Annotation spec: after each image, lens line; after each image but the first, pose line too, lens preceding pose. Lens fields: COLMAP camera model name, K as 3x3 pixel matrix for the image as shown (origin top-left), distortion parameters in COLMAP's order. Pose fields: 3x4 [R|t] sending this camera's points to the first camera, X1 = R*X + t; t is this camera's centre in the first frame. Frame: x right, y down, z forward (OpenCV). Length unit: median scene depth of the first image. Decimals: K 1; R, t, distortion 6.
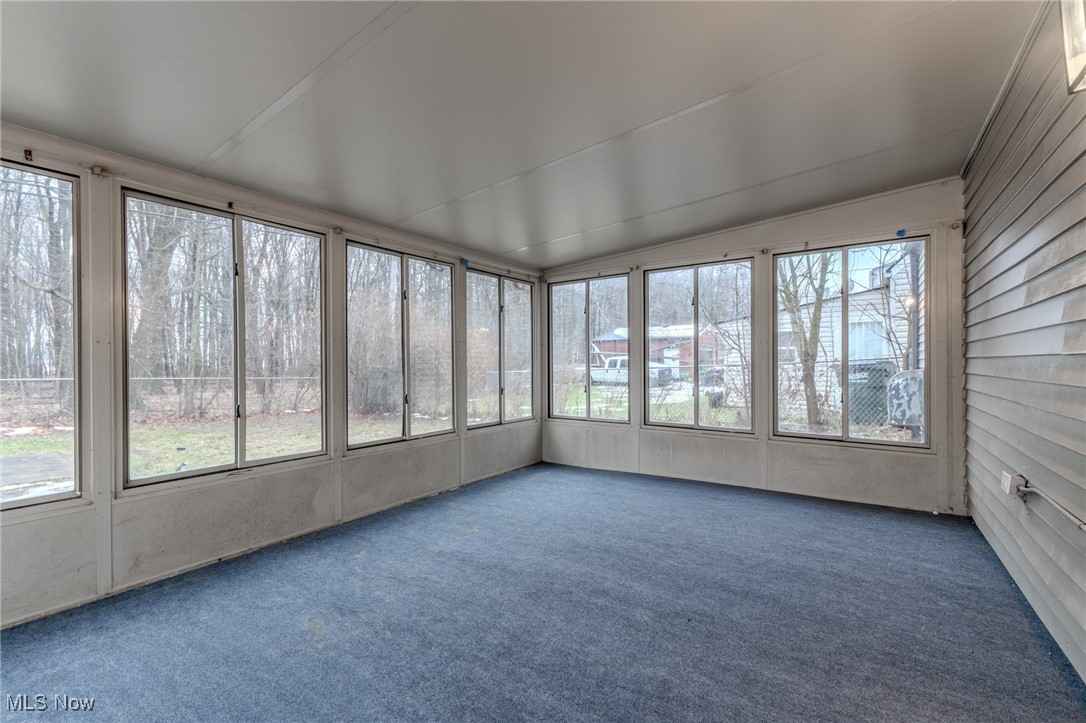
lens RADIAL K [[466.0, 0, 545.5], [0, 466.0, 361.0], [0, 0, 1]] dist [0.009041, -0.000877]
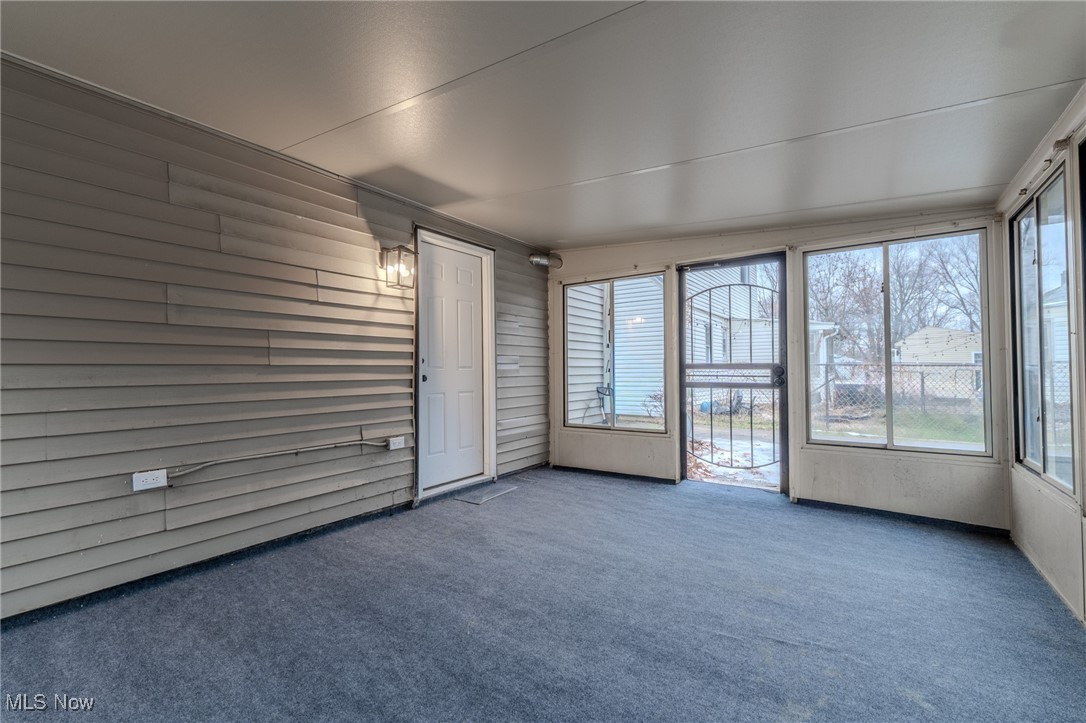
lens RADIAL K [[466.0, 0, 545.5], [0, 466.0, 361.0], [0, 0, 1]] dist [0.009041, -0.000877]
pose [[-0.999895, 0.013683, -0.004720, 0.056307], [0.013785, 0.999659, -0.022199, 0.017176], [0.004415, -0.022261, -0.999742, 1.803117]]
